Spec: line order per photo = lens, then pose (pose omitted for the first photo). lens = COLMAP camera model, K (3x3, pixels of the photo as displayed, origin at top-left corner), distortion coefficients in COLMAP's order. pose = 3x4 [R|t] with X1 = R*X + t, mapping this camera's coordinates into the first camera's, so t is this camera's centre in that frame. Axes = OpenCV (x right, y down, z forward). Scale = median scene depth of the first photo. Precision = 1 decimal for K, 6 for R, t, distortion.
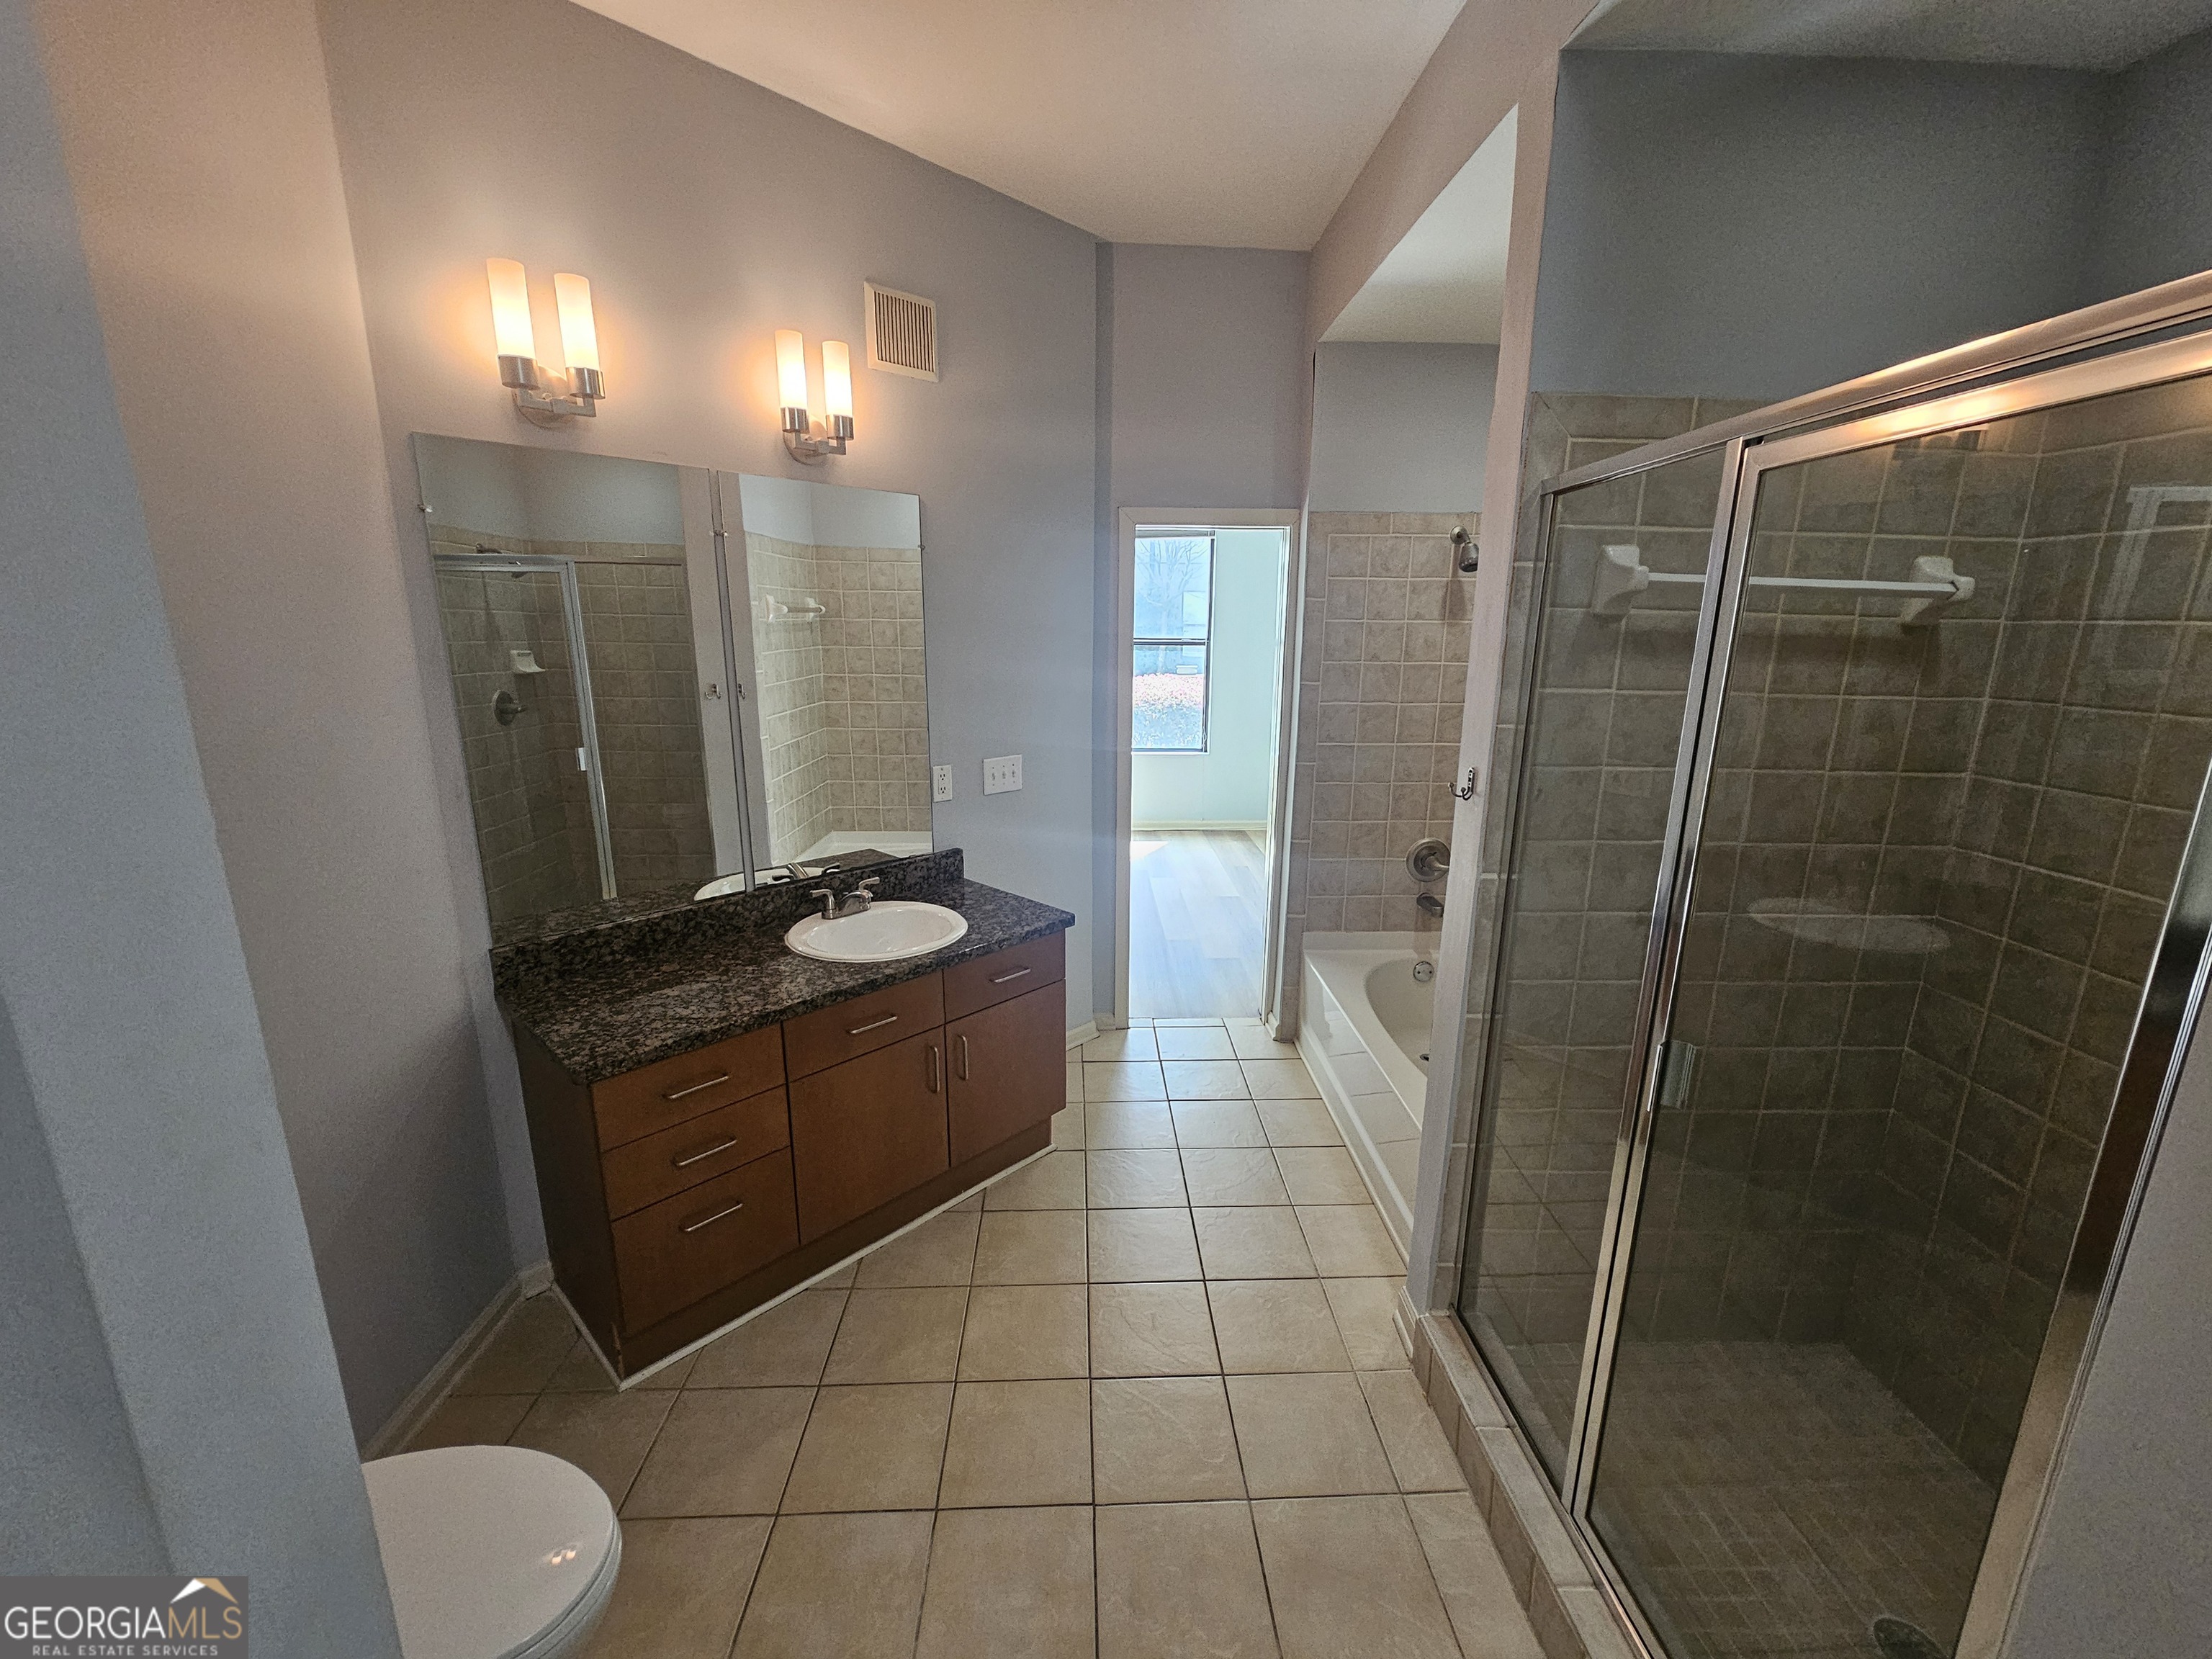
lens RADIAL K [[898.5, 0, 1116.7], [0, 898.5, 836.3], [0, 0, 1]] dist [-0.004680, 0.001040]
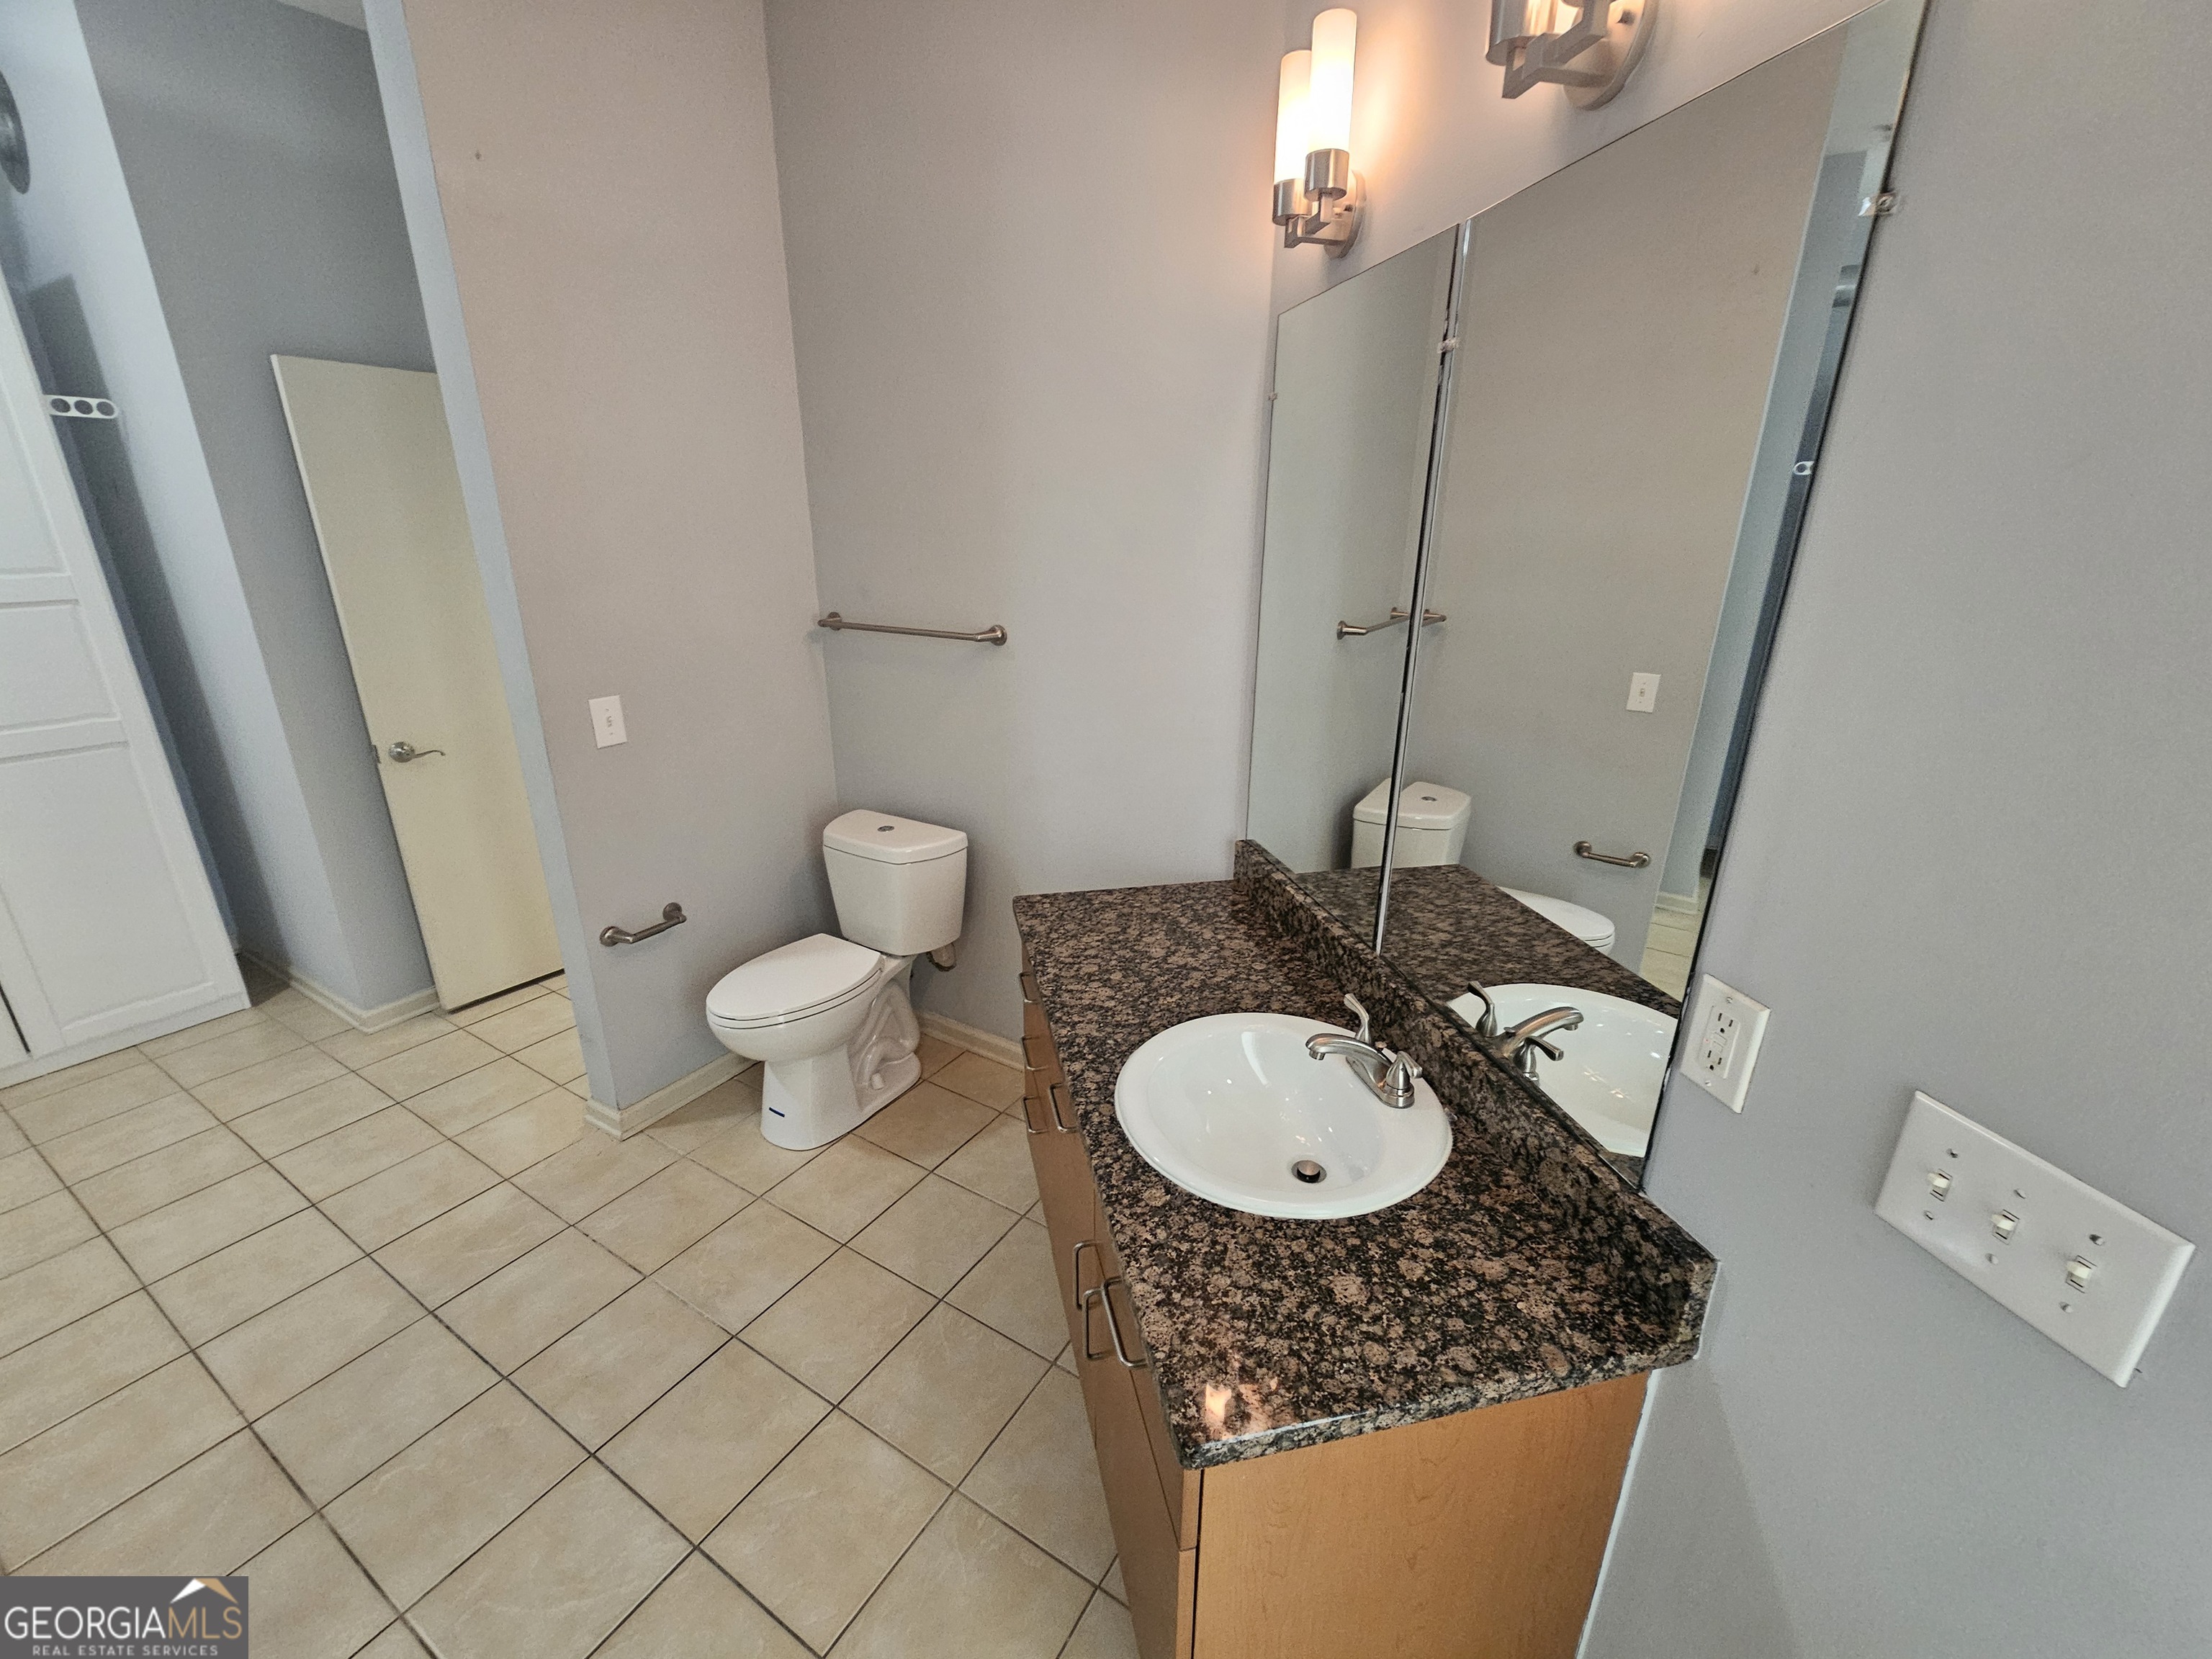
lens RADIAL K [[898.5, 0, 1110.8], [0, 898.5, 832.4], [0, 0, 1]] dist [-0.004680, 0.001040]
pose [[-0.558353, 0.253390, -0.789959, 0.169652], [-0.211282, 0.877382, 0.430768, -0.241808], [0.802248, 0.407425, -0.436352, 1.075016]]
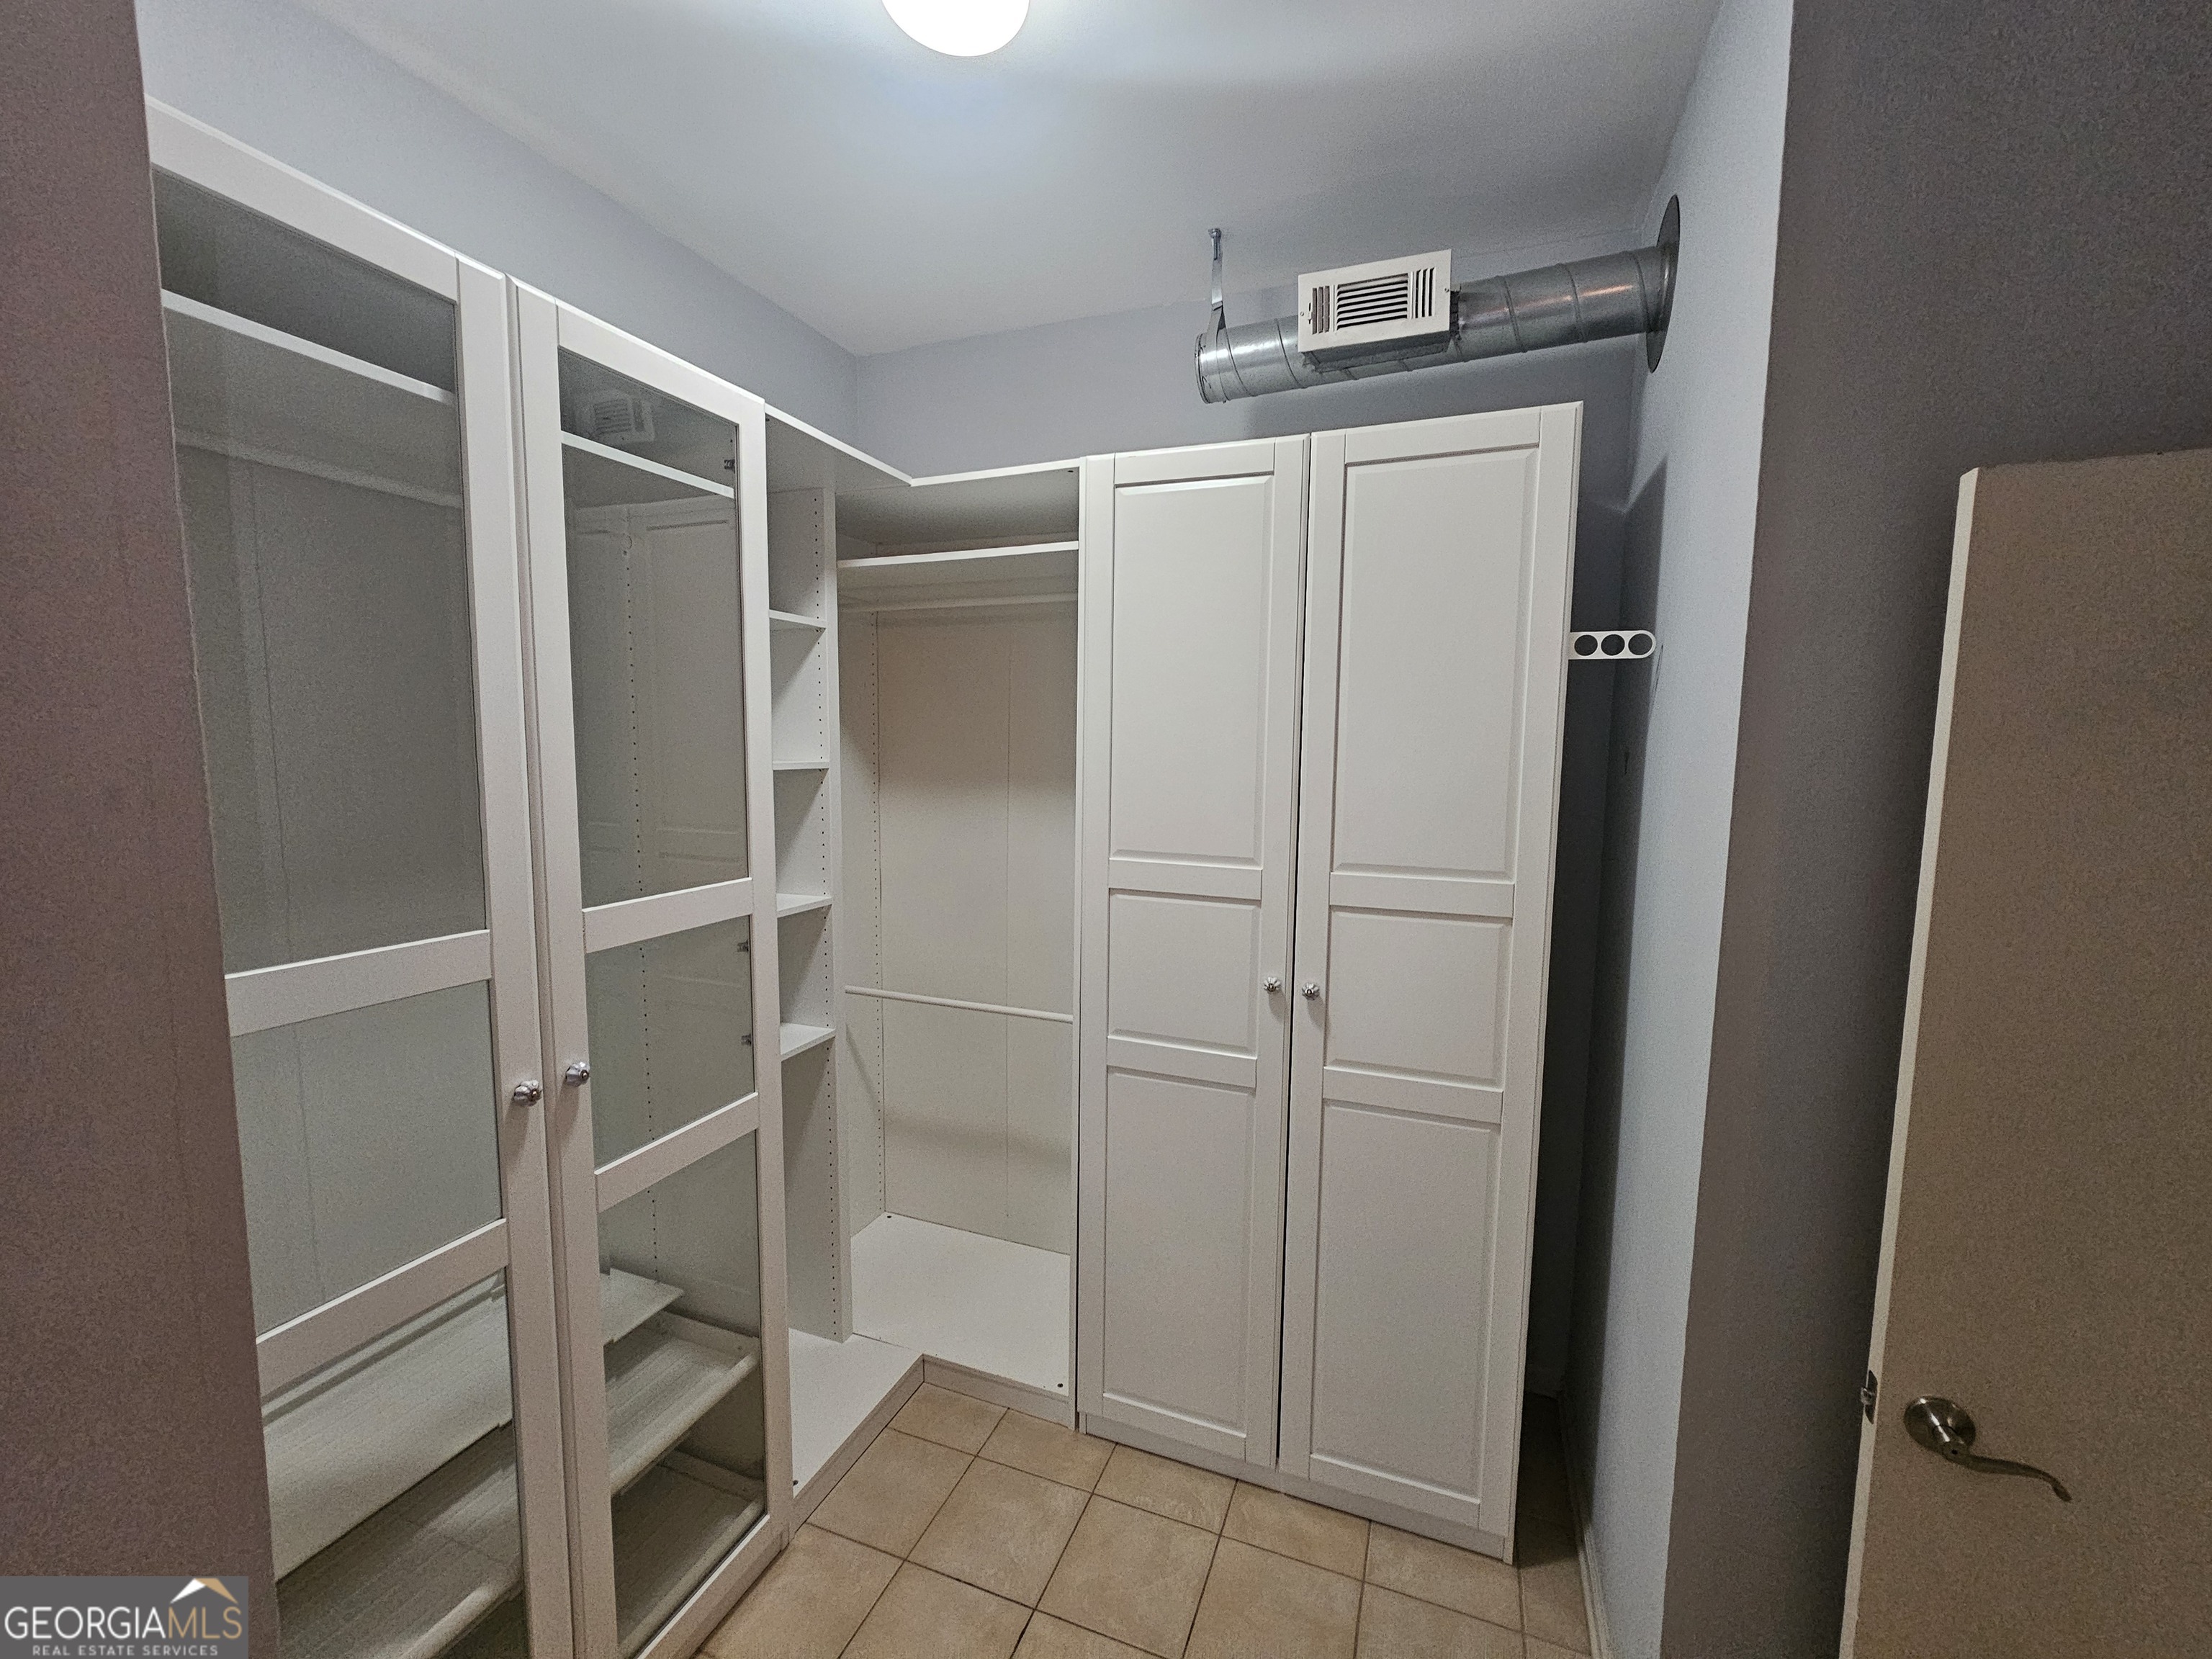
lens RADIAL K [[898.5, 0, 1118.9], [0, 898.5, 836.1], [0, 0, 1]] dist [-0.004680, 0.001040]
pose [[-0.919270, -0.069244, 0.387488, -0.046581], [0.064815, 0.944342, 0.322518, -0.077465], [-0.388254, 0.321596, -0.863617, 0.221935]]
